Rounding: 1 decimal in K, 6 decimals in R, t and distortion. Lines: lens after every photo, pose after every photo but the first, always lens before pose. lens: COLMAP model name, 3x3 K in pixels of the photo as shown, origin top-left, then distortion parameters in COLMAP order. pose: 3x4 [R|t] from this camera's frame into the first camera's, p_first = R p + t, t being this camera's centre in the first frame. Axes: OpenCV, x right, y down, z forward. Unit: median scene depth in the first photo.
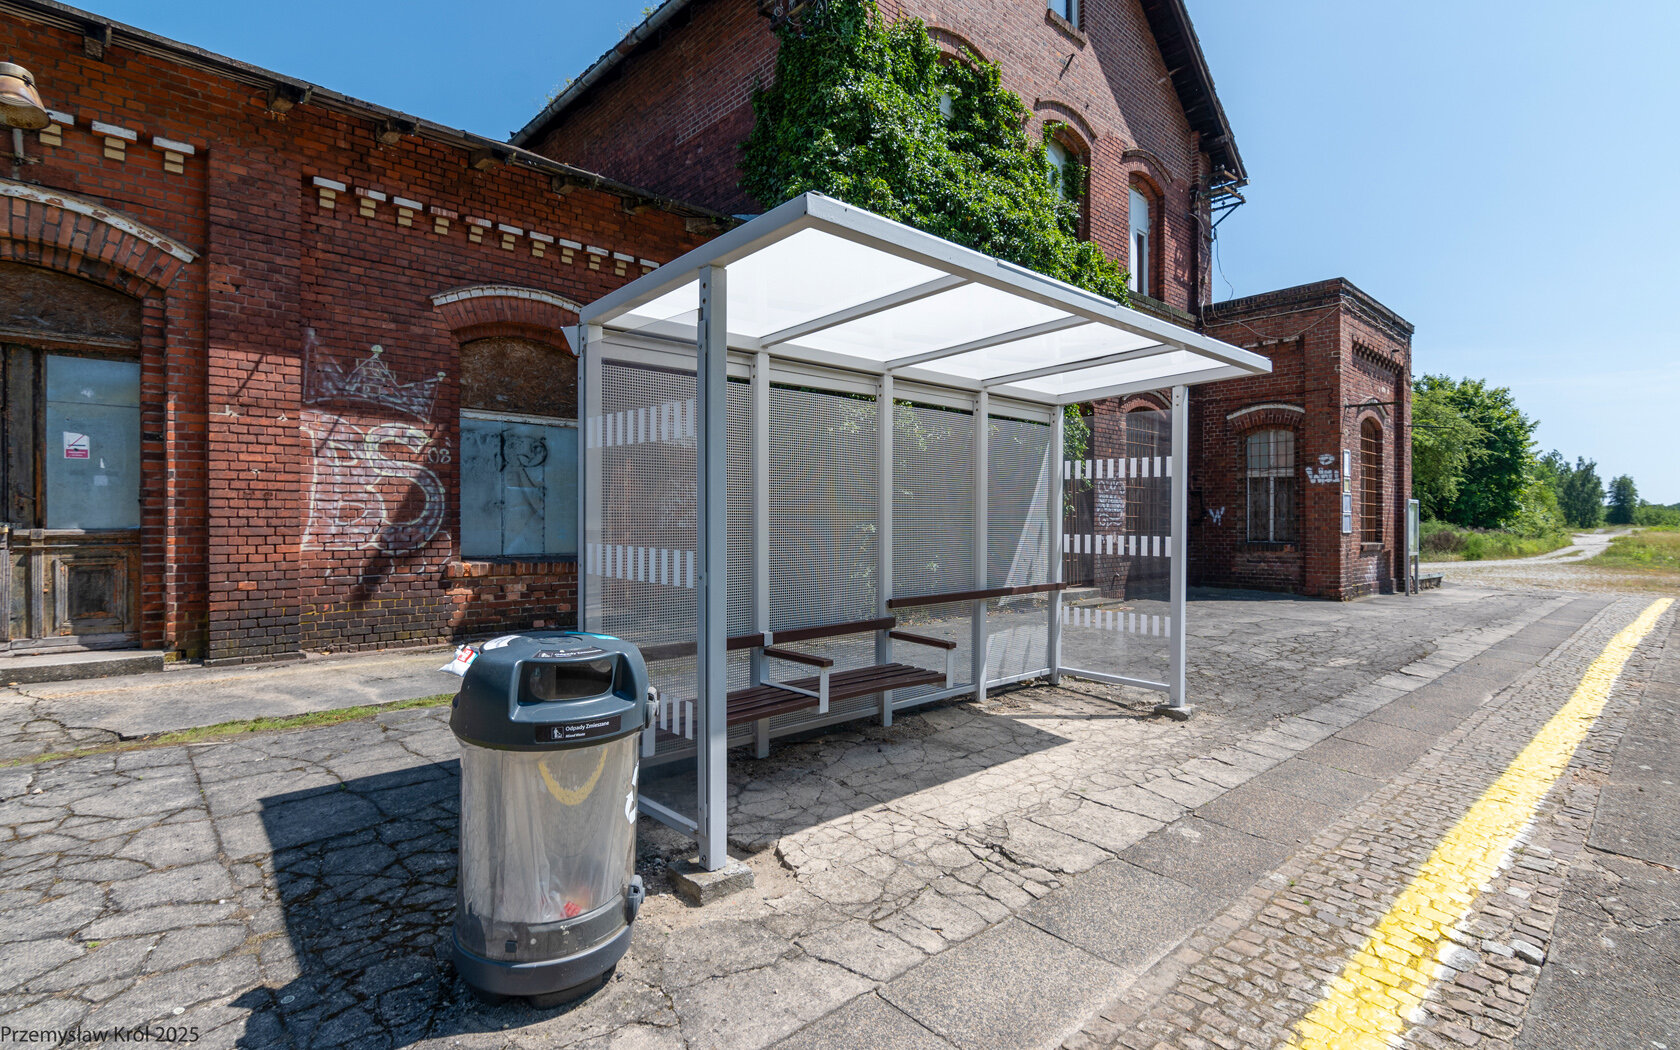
lens RADIAL K [[817.8, 0, 840.0], [0, 817.8, 525.0], [0, 0, 1]] dist [0.000391, 0.000775]
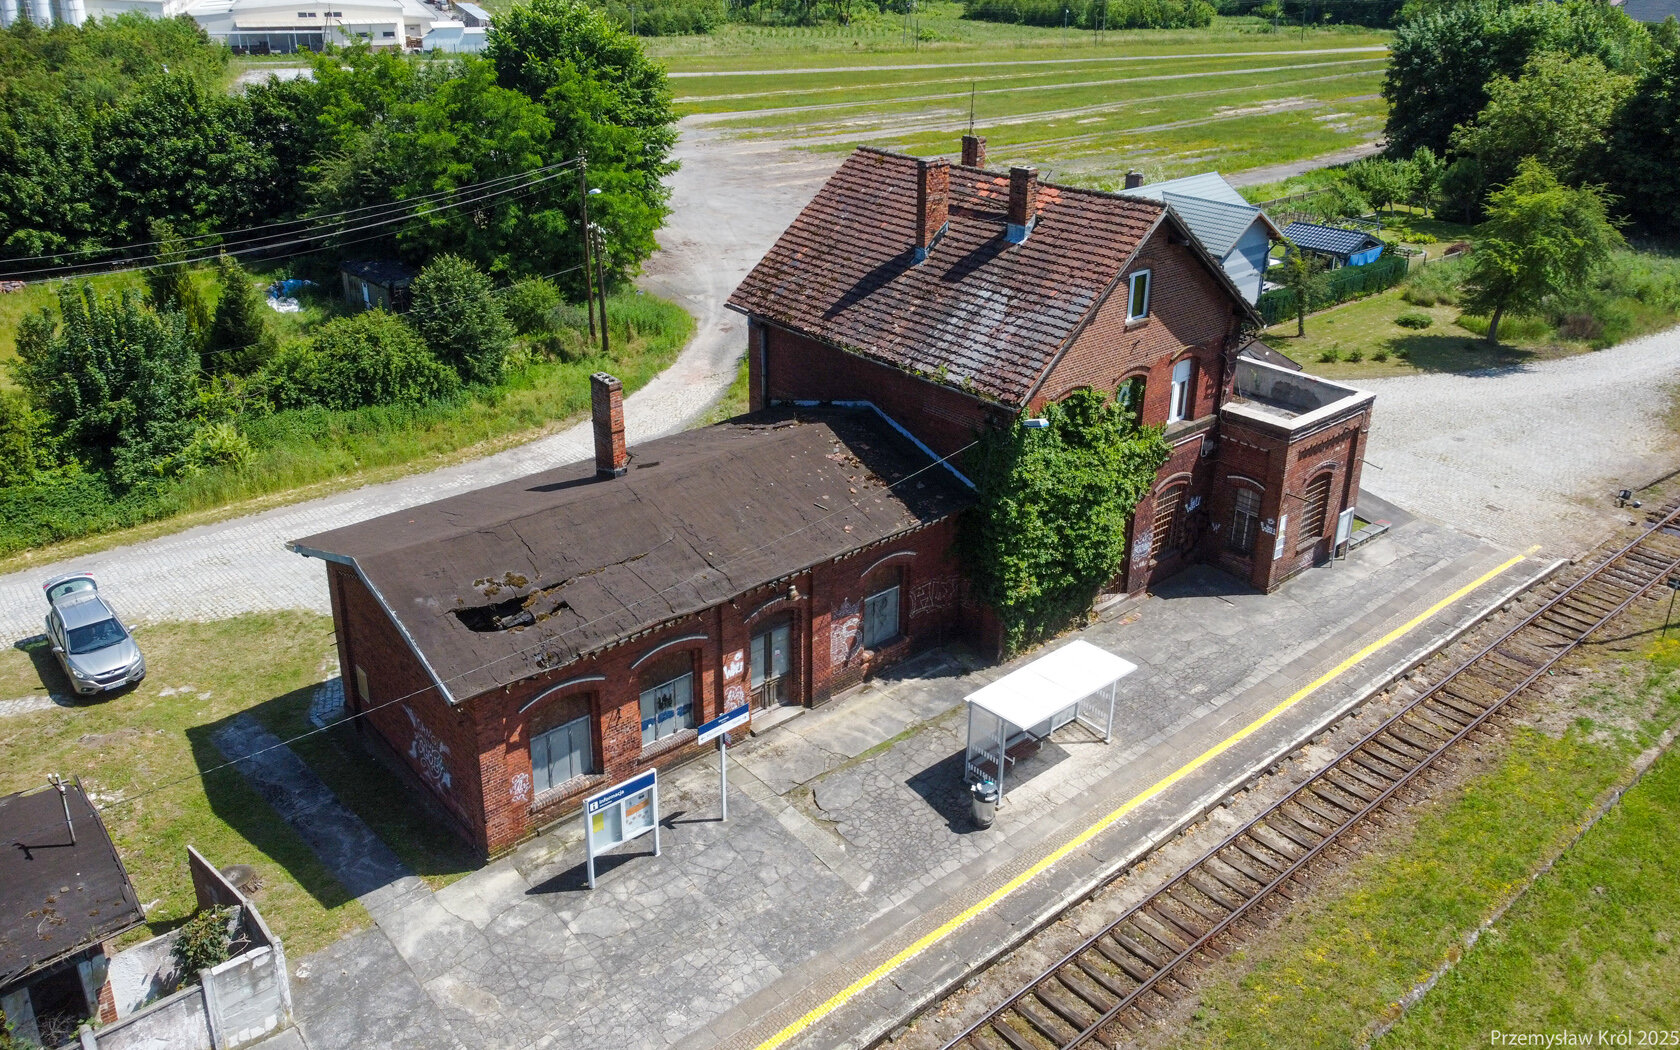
lens RADIAL K [[1305.2, 0, 825.6], [0, 1305.2, 423.0], [0, 0, 1]] dist [0.002743, 0.001572]
pose [[0.998686, 0.026323, -0.043967, -0.239007], [-0.008777, 0.933173, 0.359322, -1.251531], [0.050487, -0.358464, 0.932178, -1.557320]]
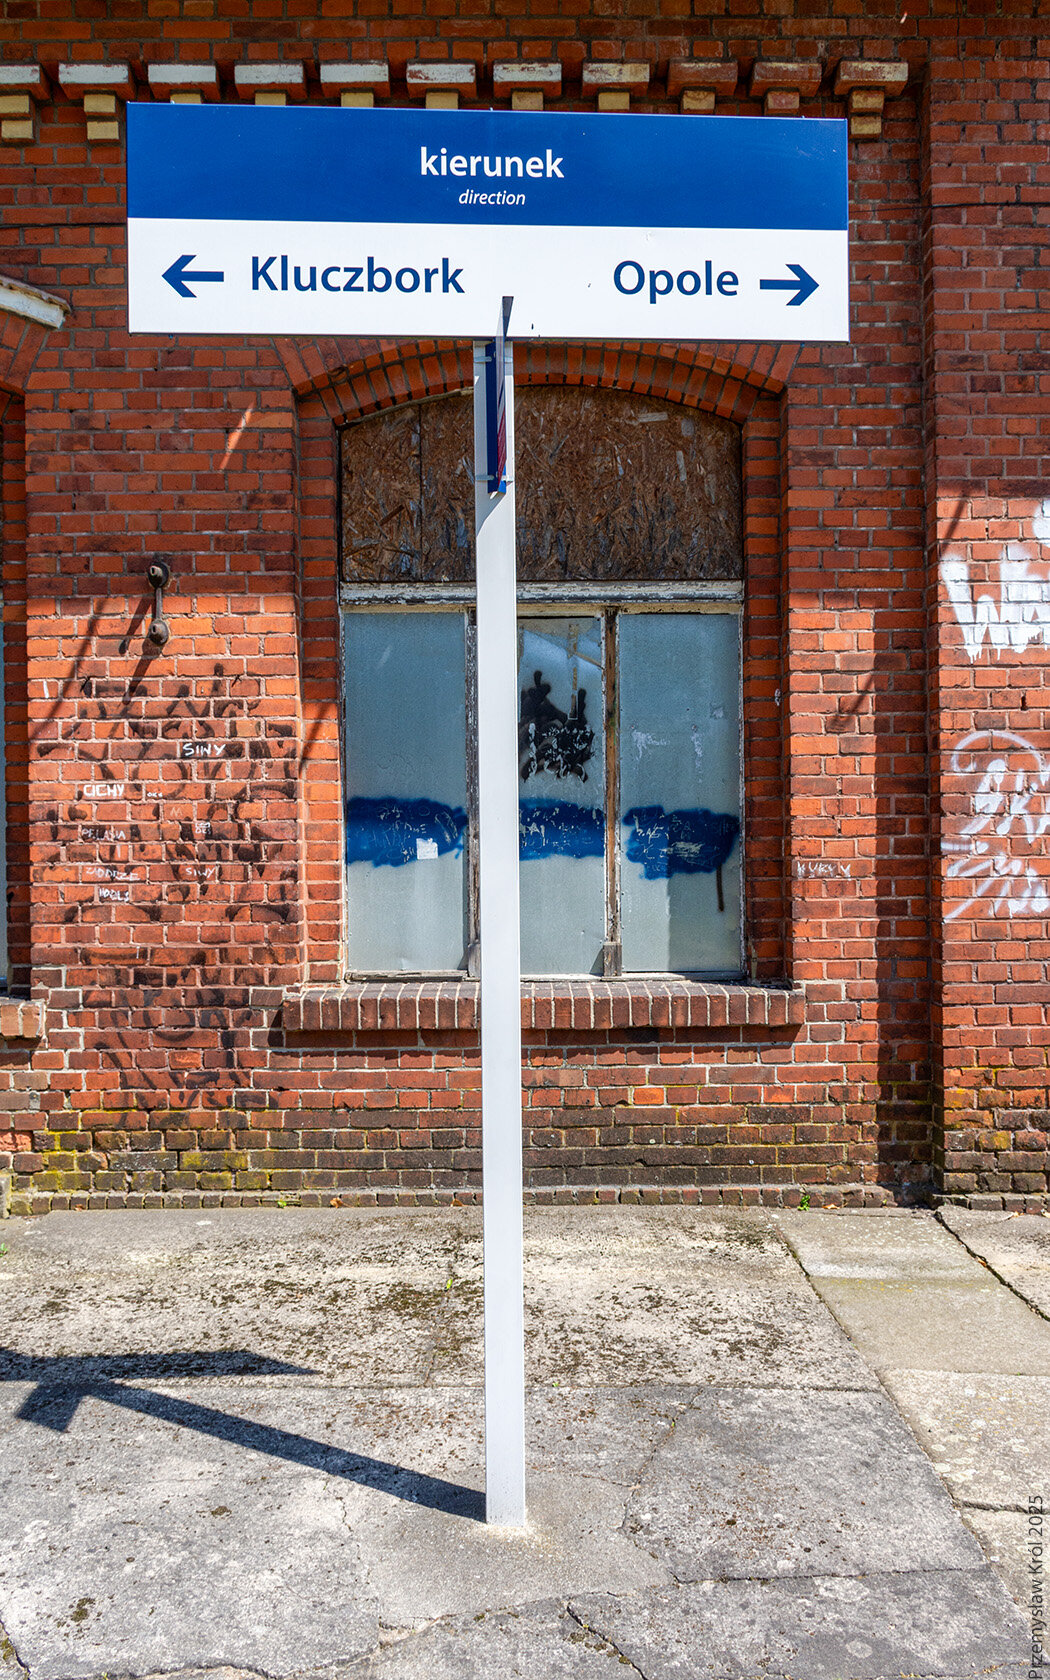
lens RADIAL K [[1329.2, 0, 525.0], [0, 1329.2, 840.0], [0, 0, 1]] dist [-0.012949, -0.002785]
pose [[0.729820, -0.009228, -0.683577, -0.343946], [0.010554, 0.999942, -0.002230, -0.014198], [0.683558, -0.005587, 0.729875, 0.007630]]
